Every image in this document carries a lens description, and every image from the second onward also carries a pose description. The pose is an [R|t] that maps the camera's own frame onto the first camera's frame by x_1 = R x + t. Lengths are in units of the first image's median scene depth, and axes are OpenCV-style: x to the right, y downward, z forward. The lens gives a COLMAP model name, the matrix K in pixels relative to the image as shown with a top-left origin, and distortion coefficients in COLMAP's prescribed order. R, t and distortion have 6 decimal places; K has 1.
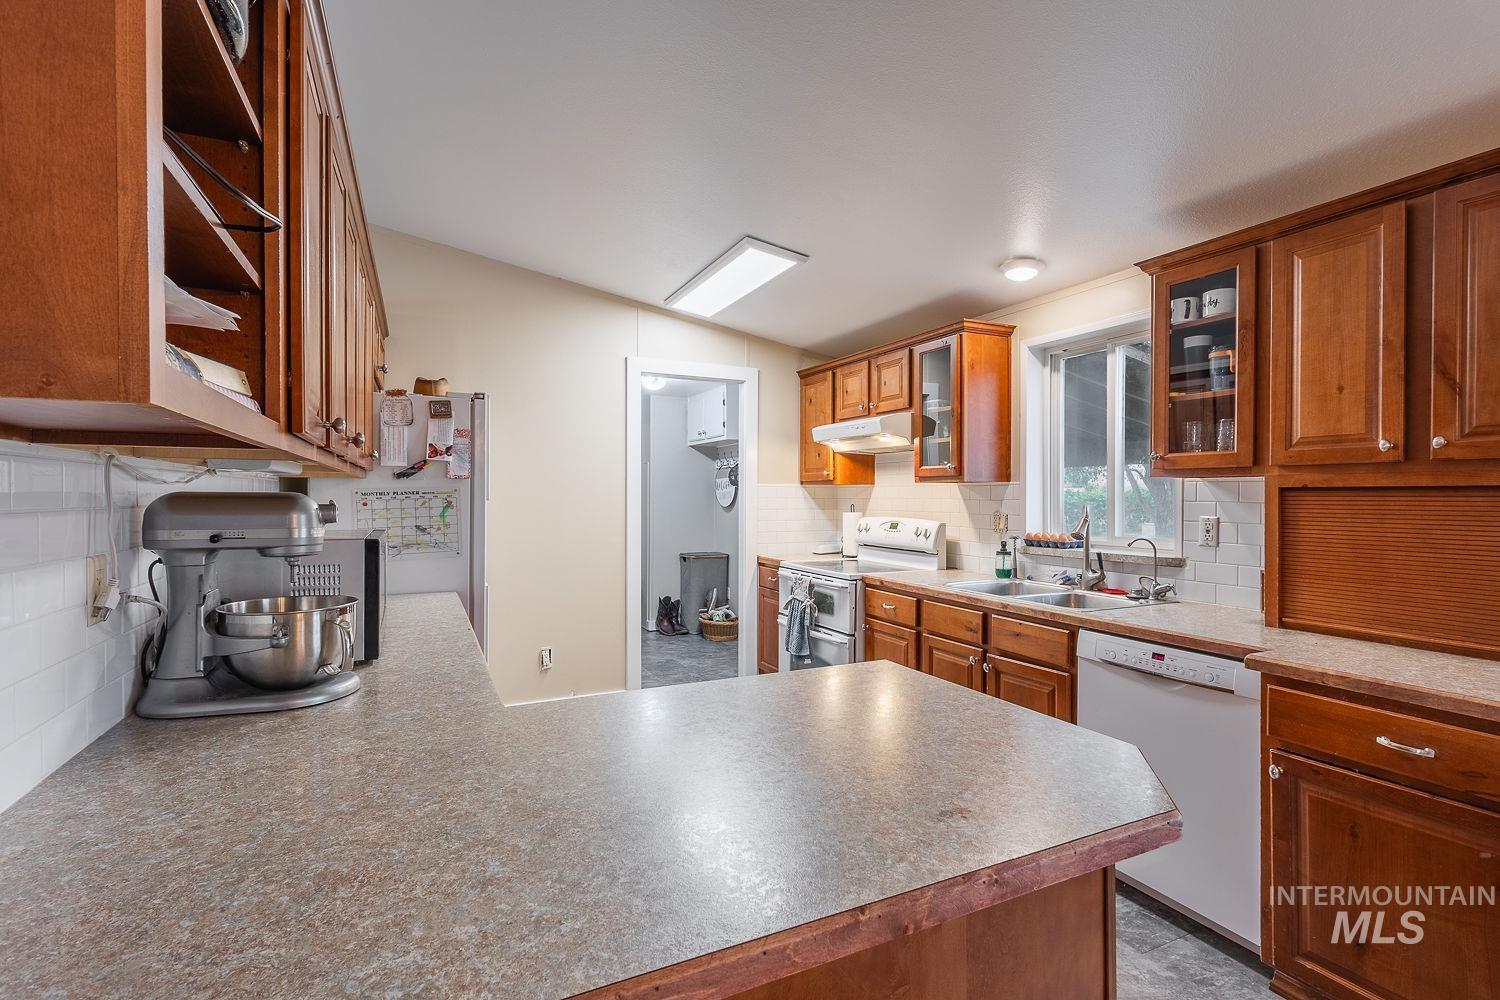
lens RADIAL K [[693.3, 0, 750.0], [0, 693.3, 500.0], [0, 0, 1]] dist [0.004964, 0.000403]
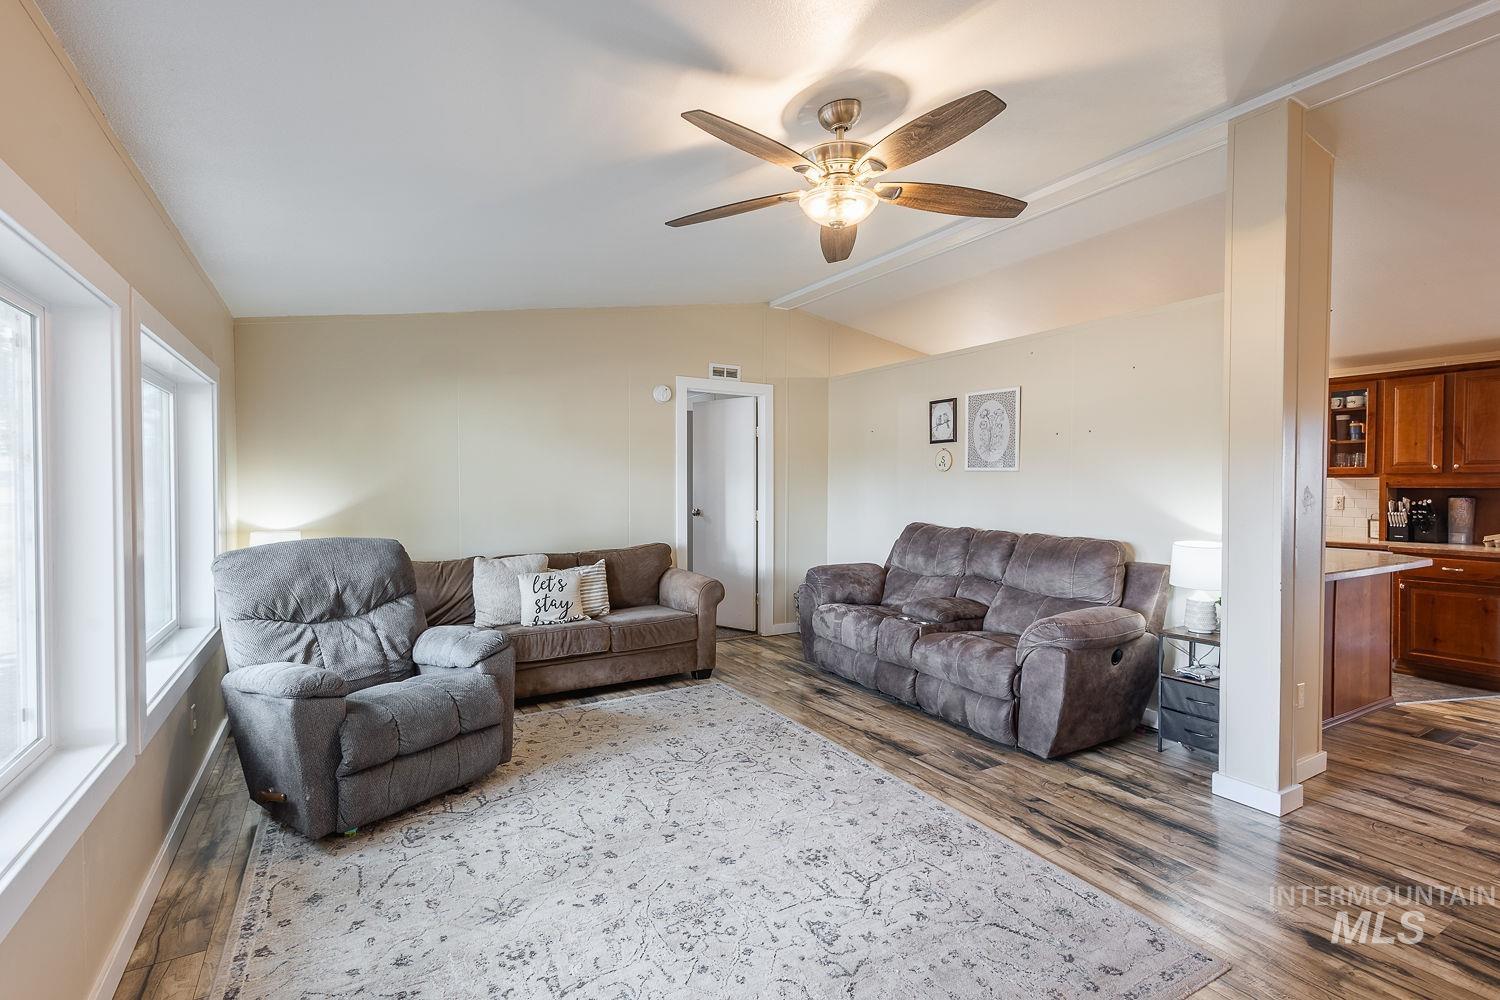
lens RADIAL K [[693.3, 0, 750.0], [0, 693.3, 500.0], [0, 0, 1]] dist [0.004964, 0.000403]
pose [[0.996324, 0.000898, 0.085666, -1.217144], [-0.002096, 0.999901, 0.013904, 0.009892], [-0.085645, -0.014033, 0.996227, -0.901838]]
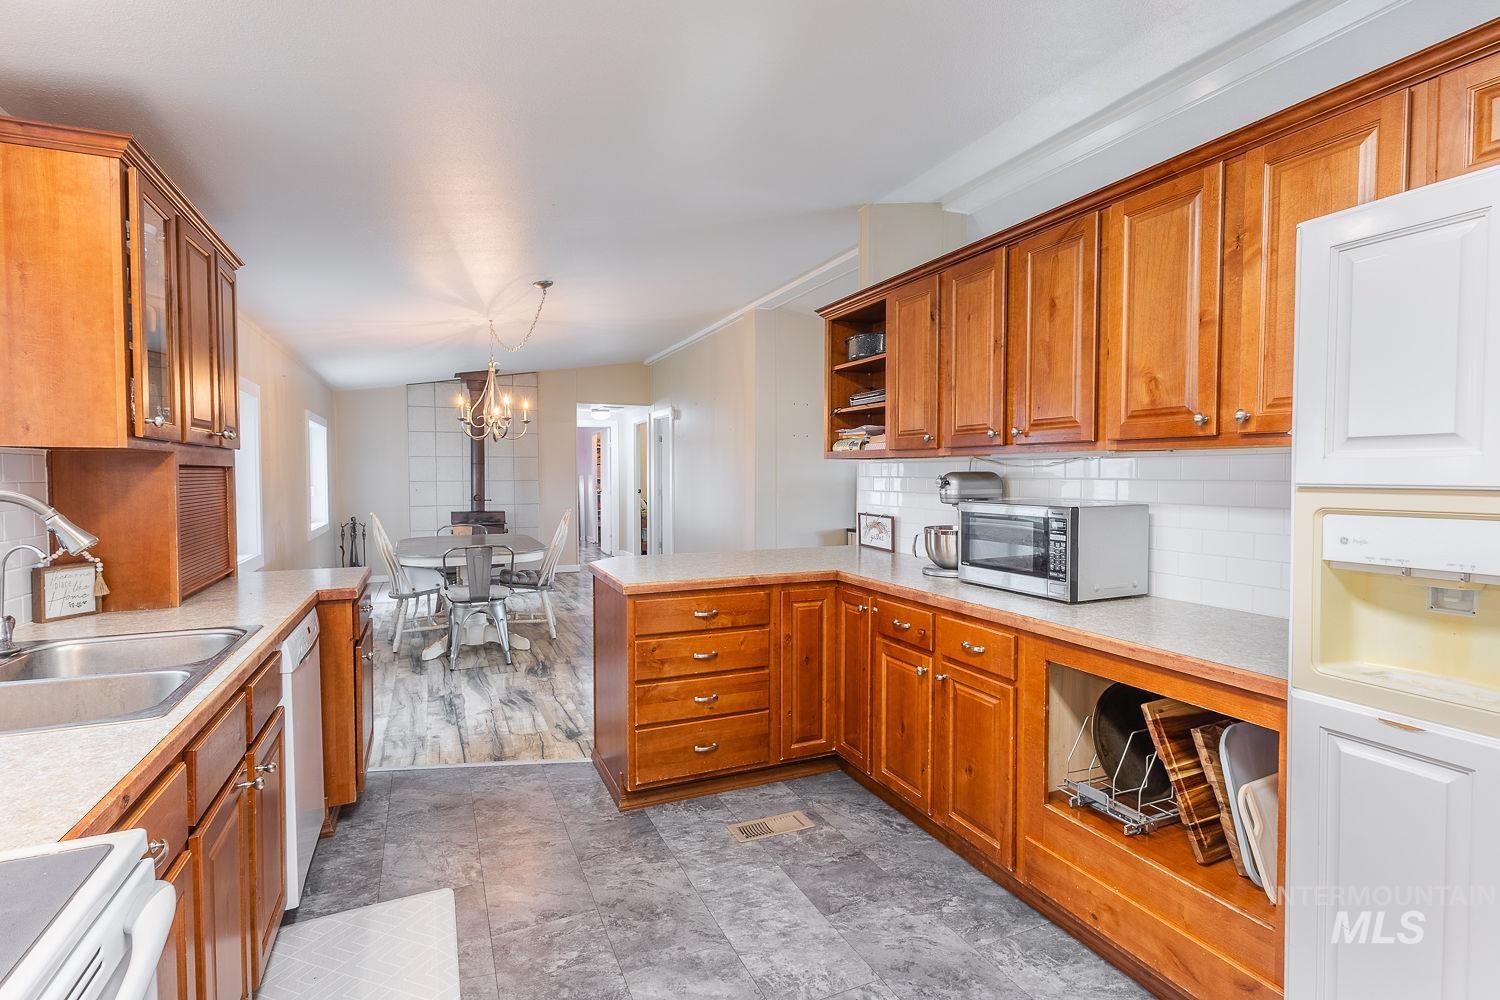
lens RADIAL K [[725.2, 0, 750.0], [0, 725.2, 500.0], [0, 0, 1]] dist [0.003022, 0.000295]
pose [[-0.999148, -0.001741, 0.041228, -0.077125], [0.000104, 0.998999, 0.044725, -0.011006], [-0.041265, 0.044691, -0.998148, 1.502776]]
